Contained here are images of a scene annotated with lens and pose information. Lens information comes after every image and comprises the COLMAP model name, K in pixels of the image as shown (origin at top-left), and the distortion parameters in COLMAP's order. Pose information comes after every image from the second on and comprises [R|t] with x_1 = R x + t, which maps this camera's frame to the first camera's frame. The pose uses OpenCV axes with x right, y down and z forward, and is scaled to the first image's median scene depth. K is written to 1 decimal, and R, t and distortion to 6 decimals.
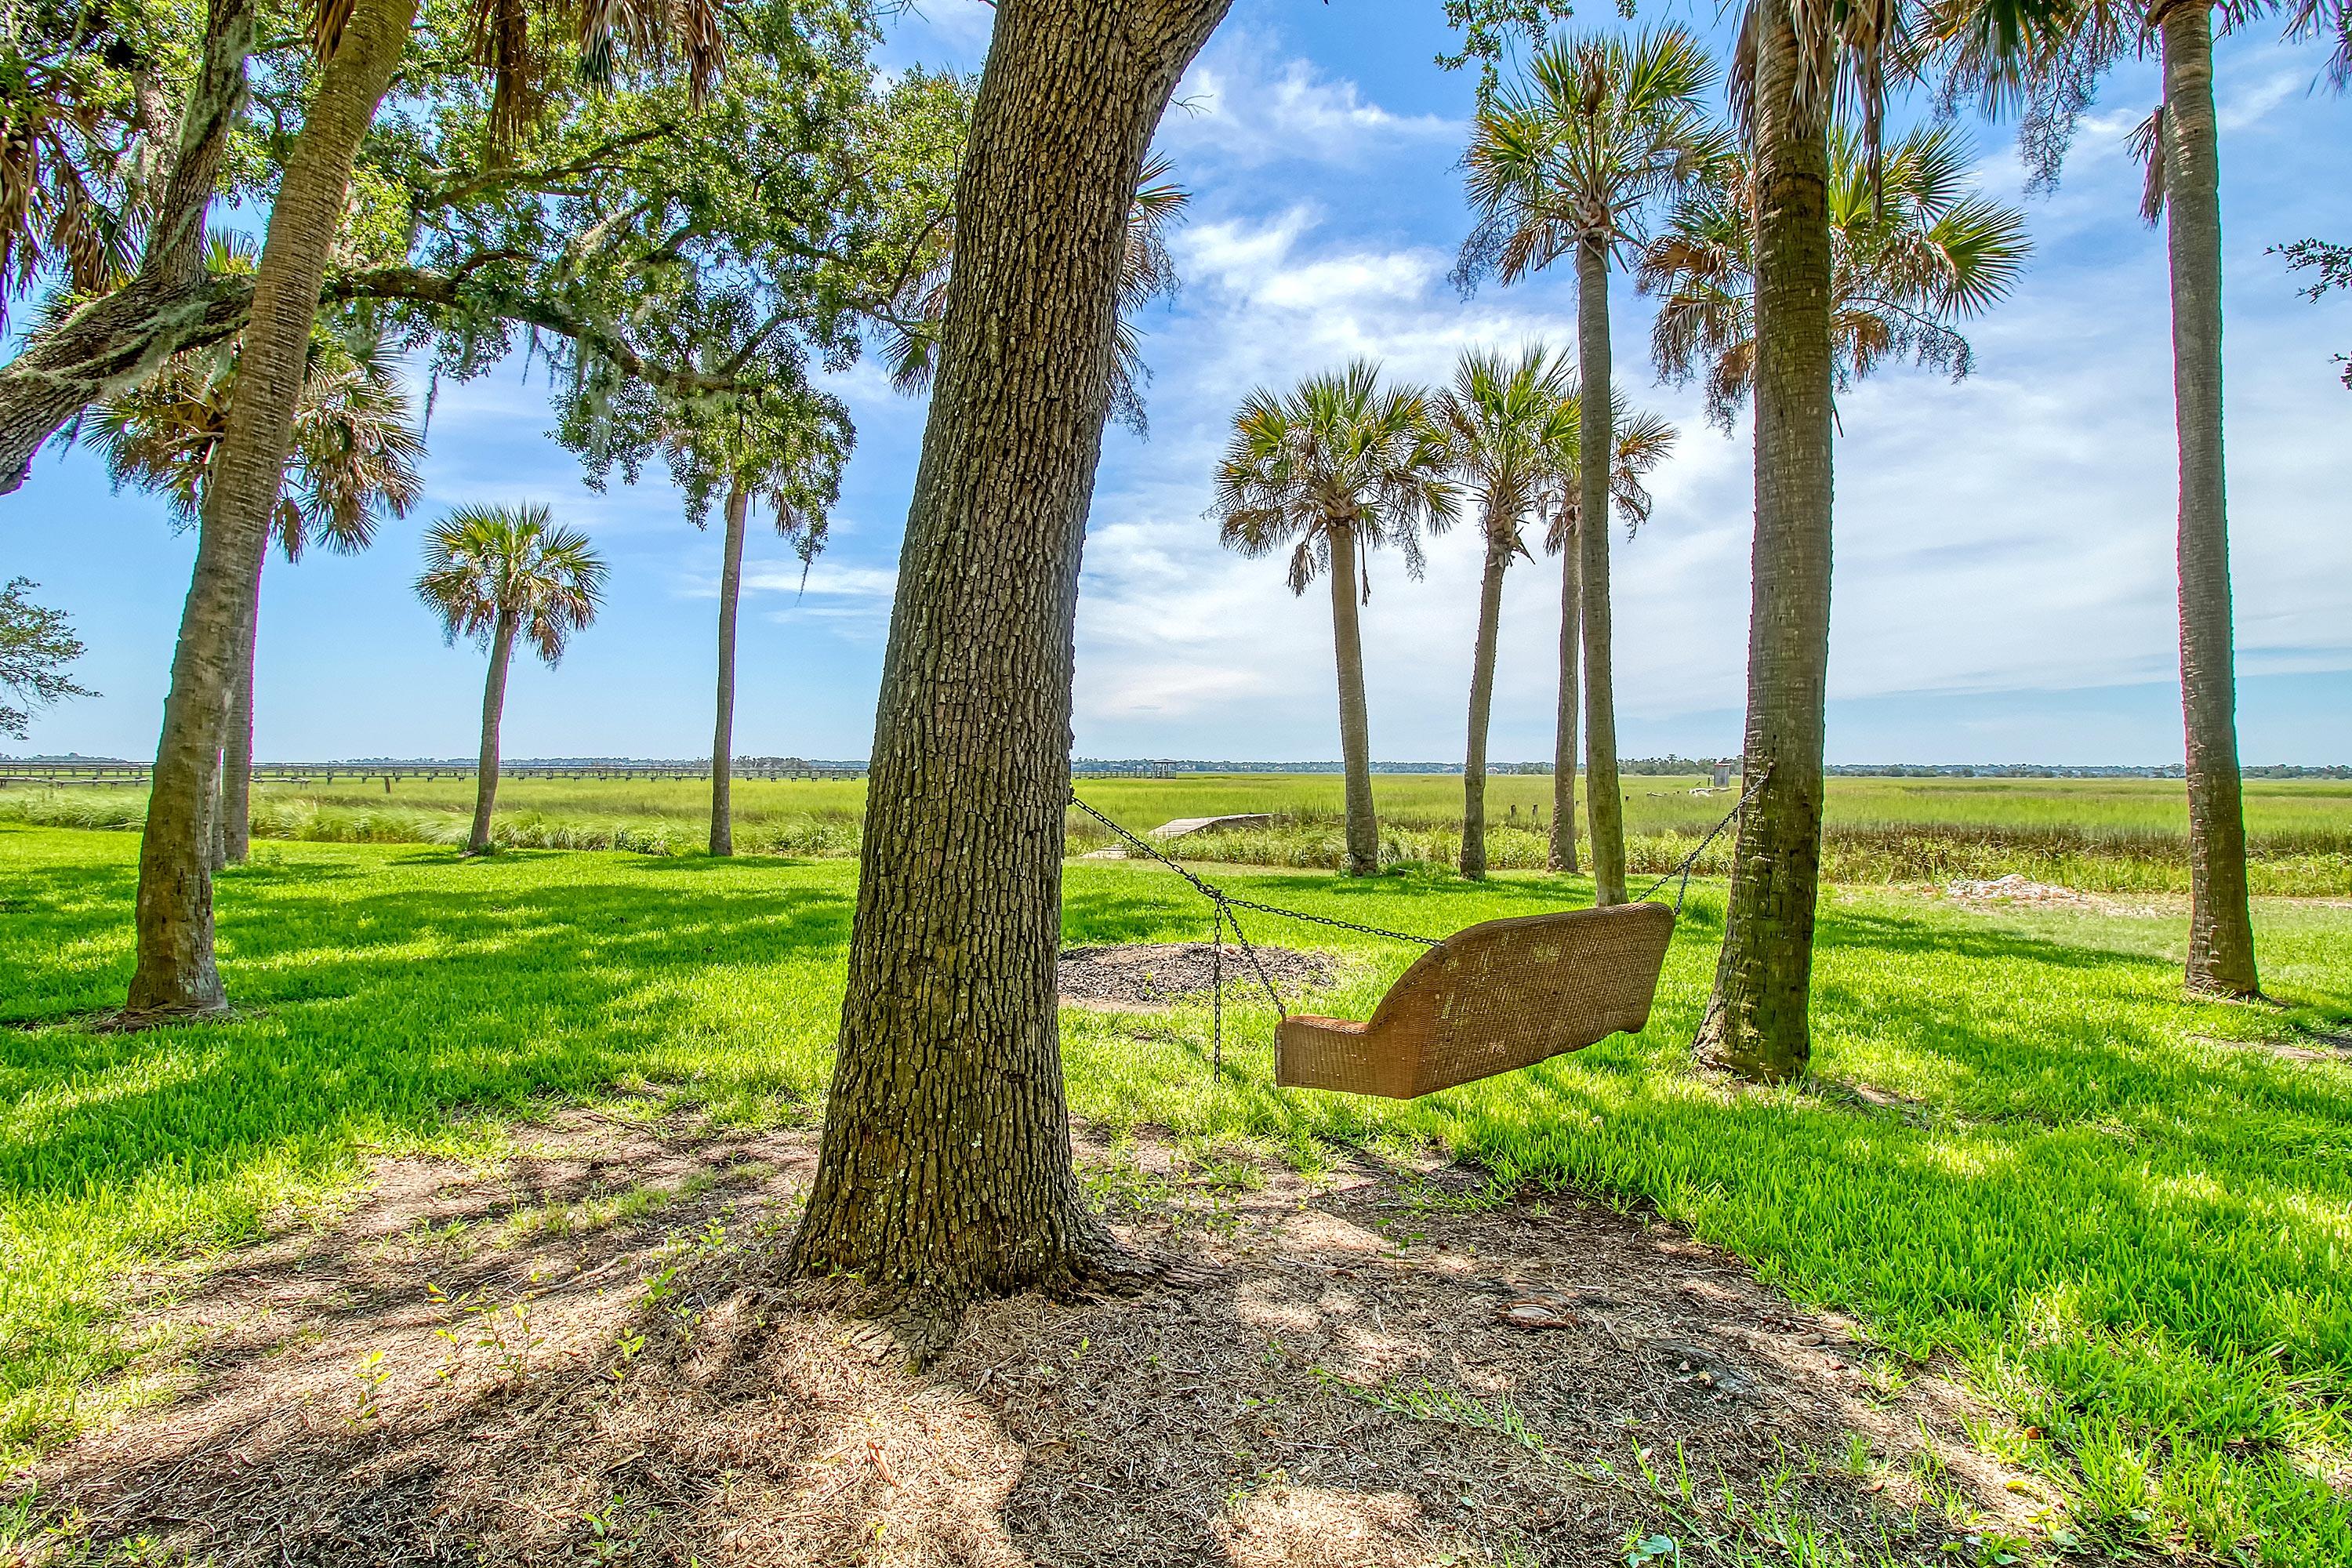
lens RADIAL K [[1105.5, 0, 1187.7], [0, 1105.5, 775.8], [0, 0, 1]] dist [-0.000226, -0.013084]
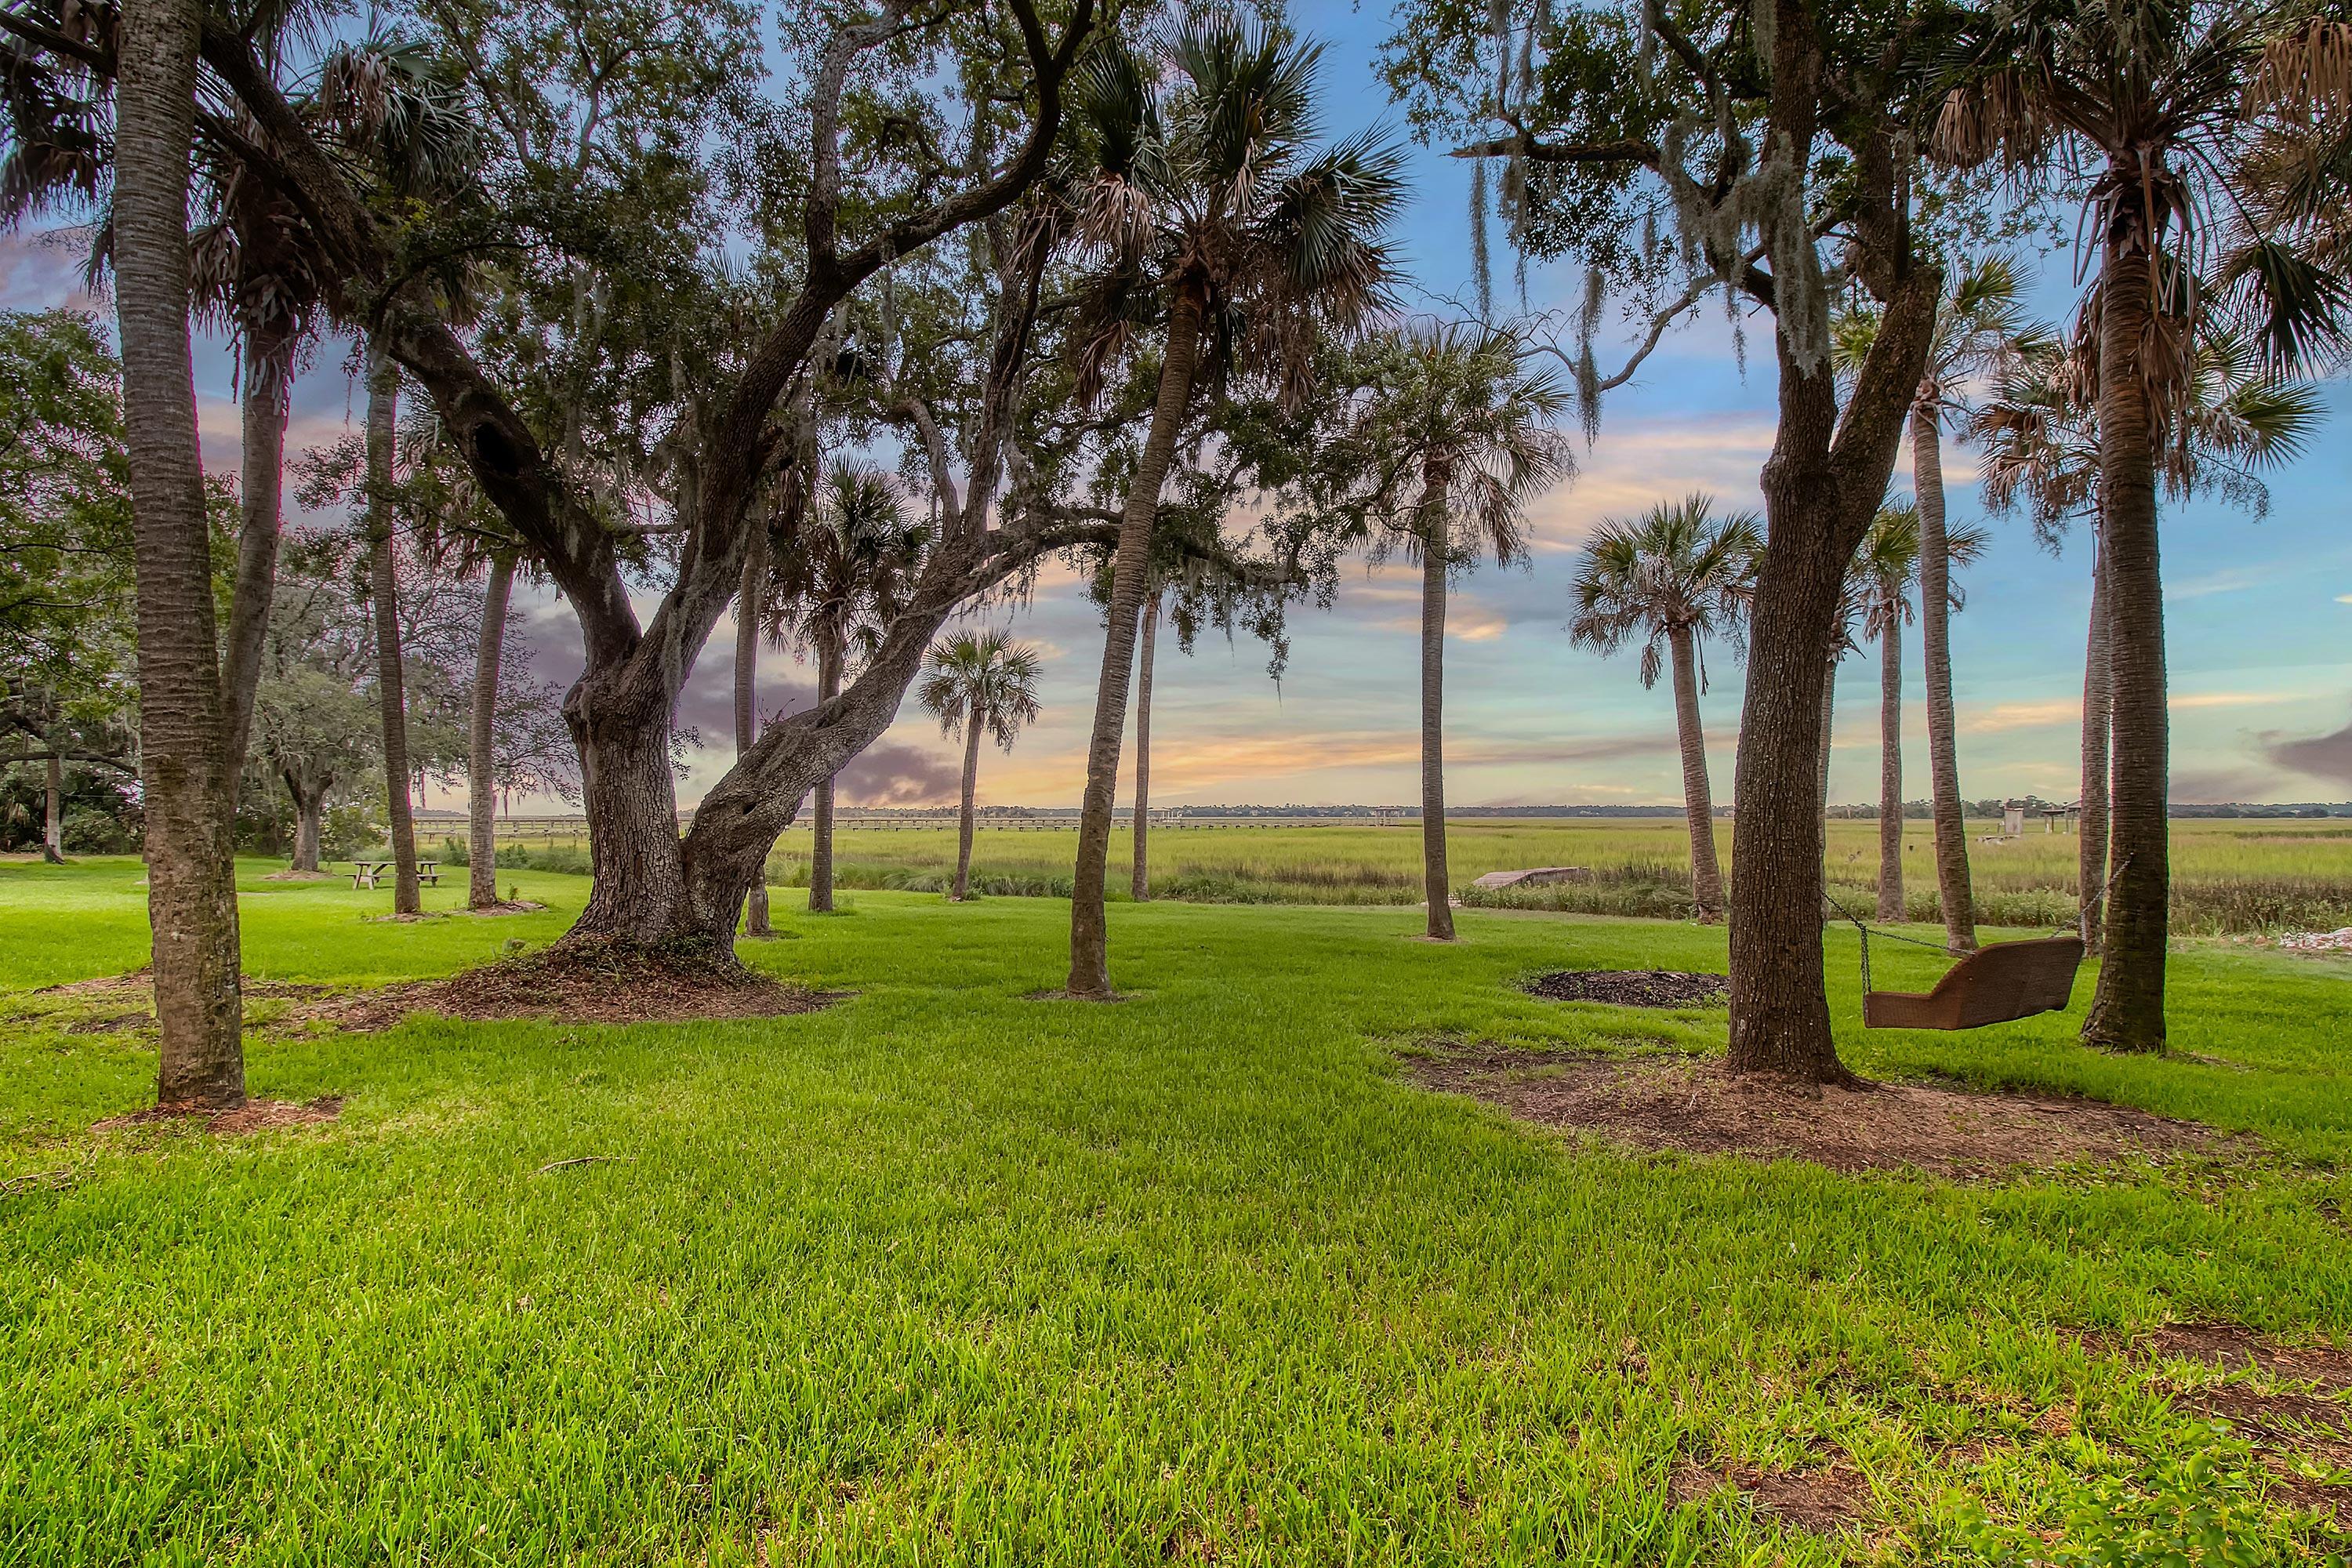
lens RADIAL K [[1105.5, 0, 1187.7], [0, 1105.5, 775.8], [0, 0, 1]] dist [-0.000226, -0.013084]
pose [[0.981951, -0.014556, -0.188572, -0.203687], [0.006644, 0.999073, -0.042521, -0.026271], [0.189016, 0.040500, 0.981138, -0.328694]]
